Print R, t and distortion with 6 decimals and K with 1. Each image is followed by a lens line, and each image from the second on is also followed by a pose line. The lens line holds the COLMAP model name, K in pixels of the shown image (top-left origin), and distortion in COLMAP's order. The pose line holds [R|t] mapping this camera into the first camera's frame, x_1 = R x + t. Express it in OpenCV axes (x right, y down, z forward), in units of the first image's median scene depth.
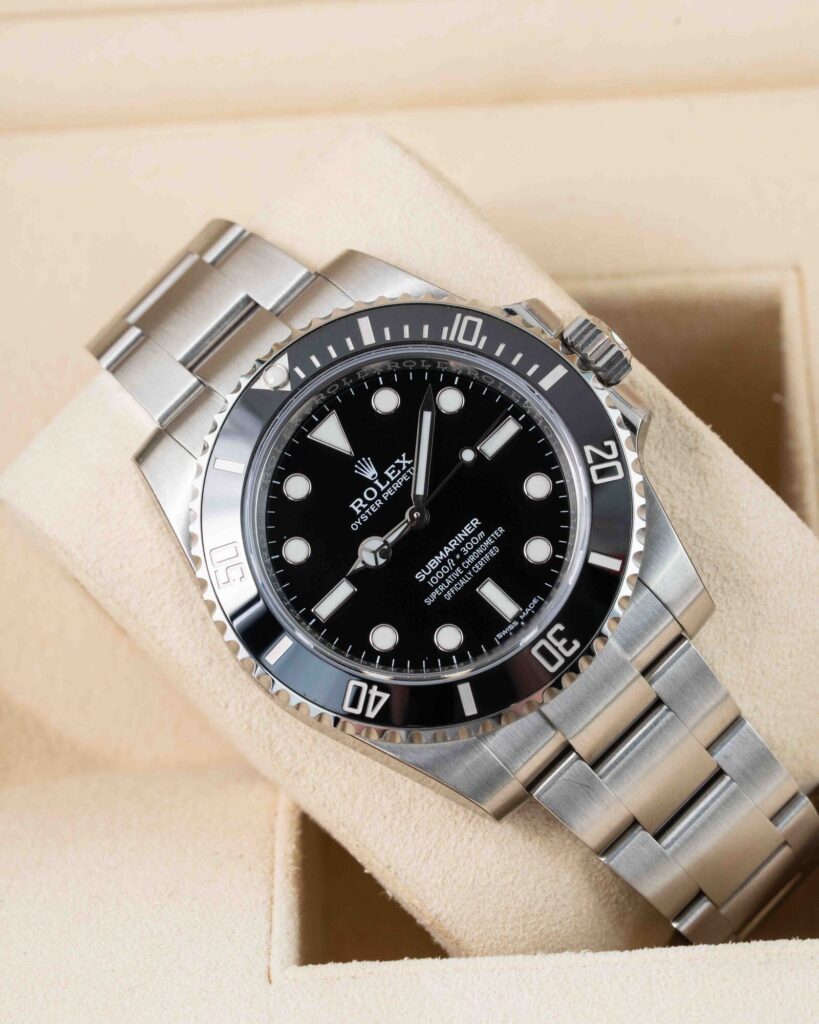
lens RADIAL K [[5180.5, 0, 409.5], [0, 5180.5, 512.0], [0, 0, 1]] dist [-1.100192, -2.621014]
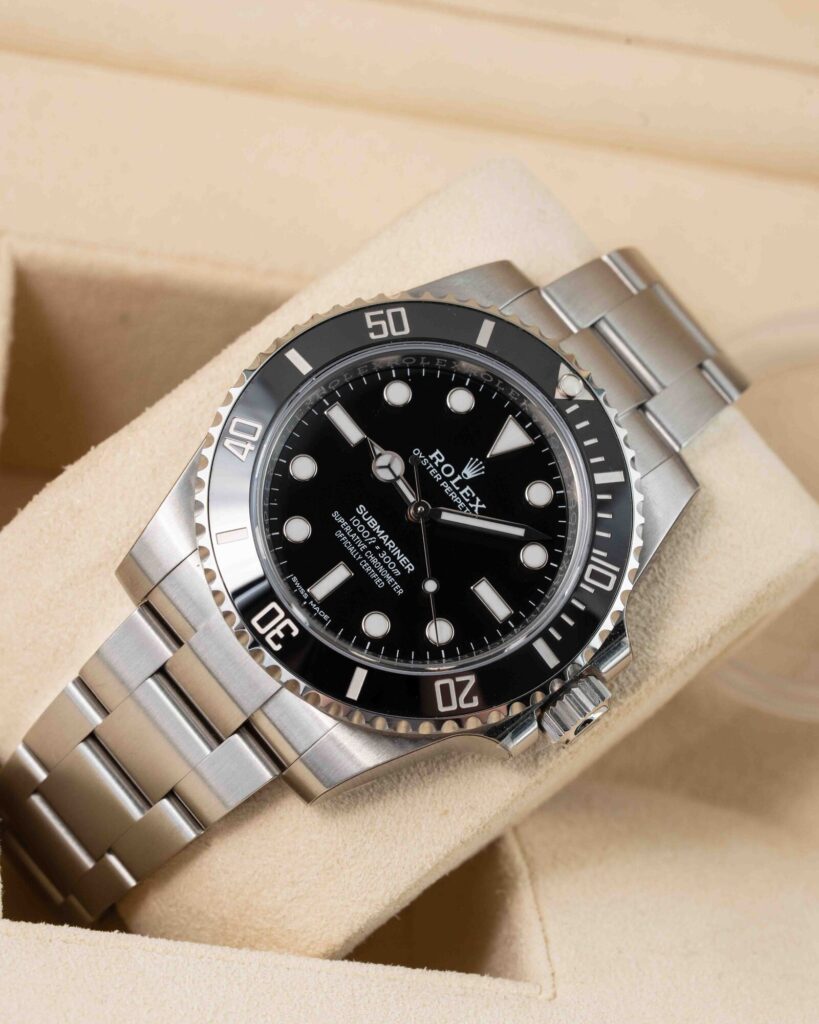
lens RADIAL K [[5180.5, 0, 409.5], [0, 5180.5, 512.0], [0, 0, 1]] dist [-1.100192, -2.621014]
pose [[-0.086019, 0.979191, -0.183811, 0.187865], [-0.992094, -0.067264, 0.105947, -0.104255], [0.091379, 0.191471, 0.977235, 0.010453]]
